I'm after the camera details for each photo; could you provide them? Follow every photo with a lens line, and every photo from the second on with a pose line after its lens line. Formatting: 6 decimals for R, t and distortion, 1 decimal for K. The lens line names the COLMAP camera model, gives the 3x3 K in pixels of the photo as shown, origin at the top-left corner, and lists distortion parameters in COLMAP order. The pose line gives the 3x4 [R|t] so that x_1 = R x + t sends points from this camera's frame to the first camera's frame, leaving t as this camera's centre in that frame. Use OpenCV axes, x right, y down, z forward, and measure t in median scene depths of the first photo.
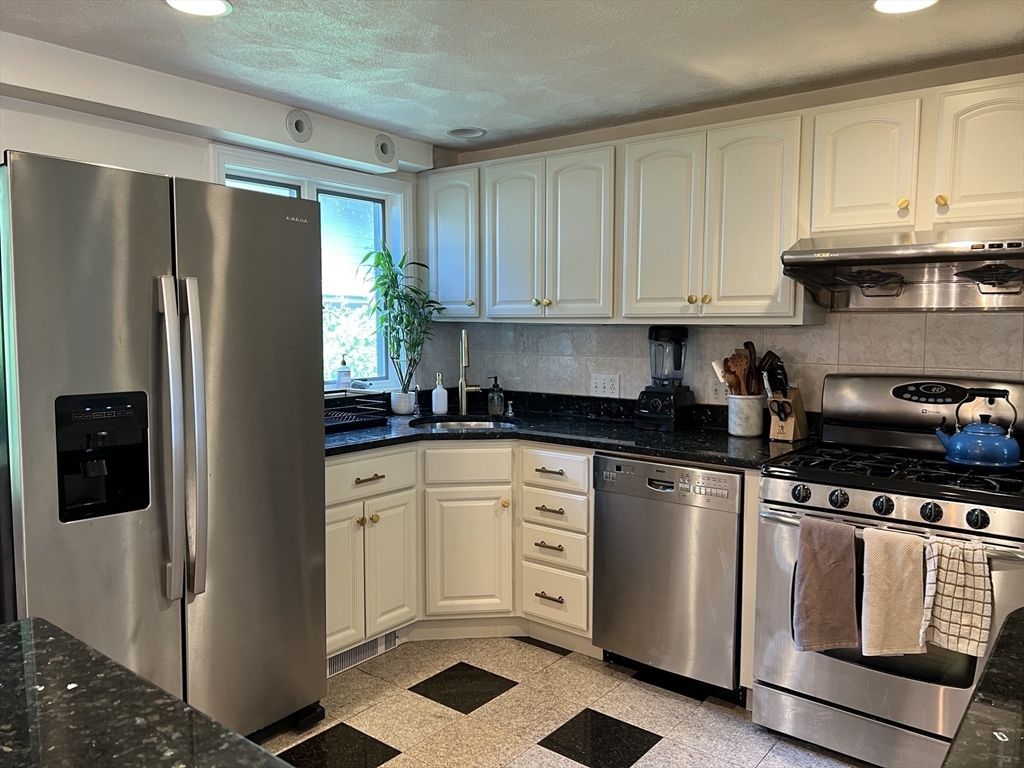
lens RADIAL K [[775.9, 0, 512.0], [0, 775.9, 384.0], [0, 0, 1]] dist [0.123667, -0.161961]
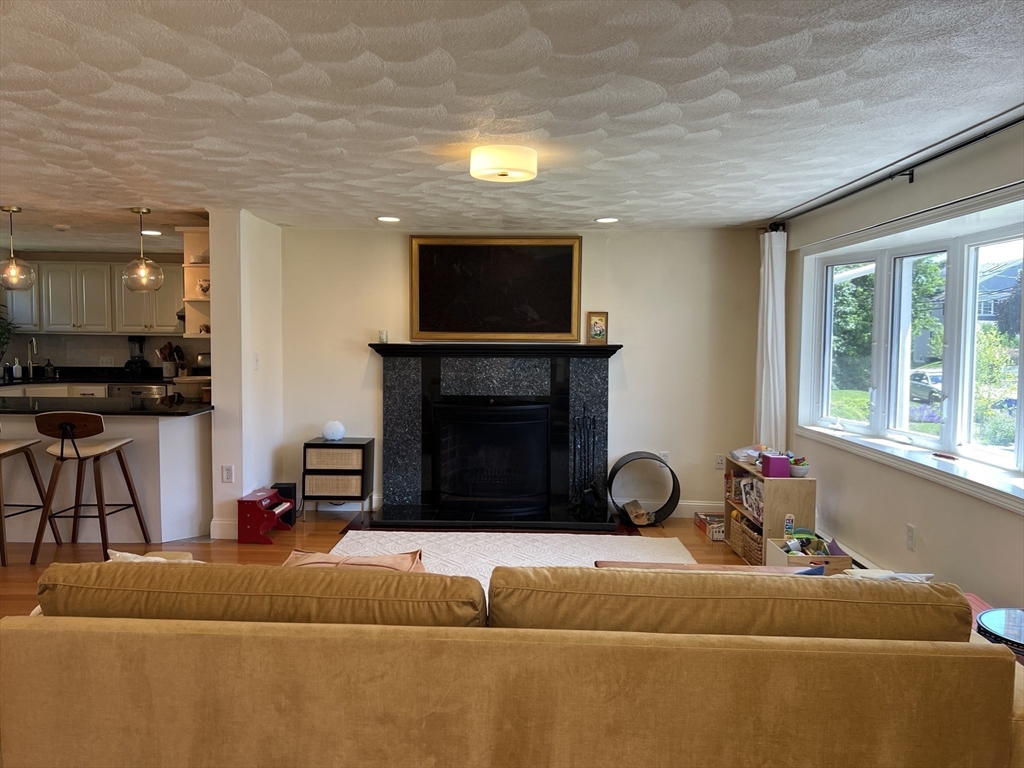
lens RADIAL K [[775.9, 0, 493.4], [0, 775.9, 371.7], [0, 0, 1]] dist [0.045748, -0.005970]
pose [[0.803903, -0.025132, 0.594229, -0.399270], [0.042210, 0.998998, -0.014853, 0.133998], [-0.593261, 0.037023, 0.804159, -1.803876]]
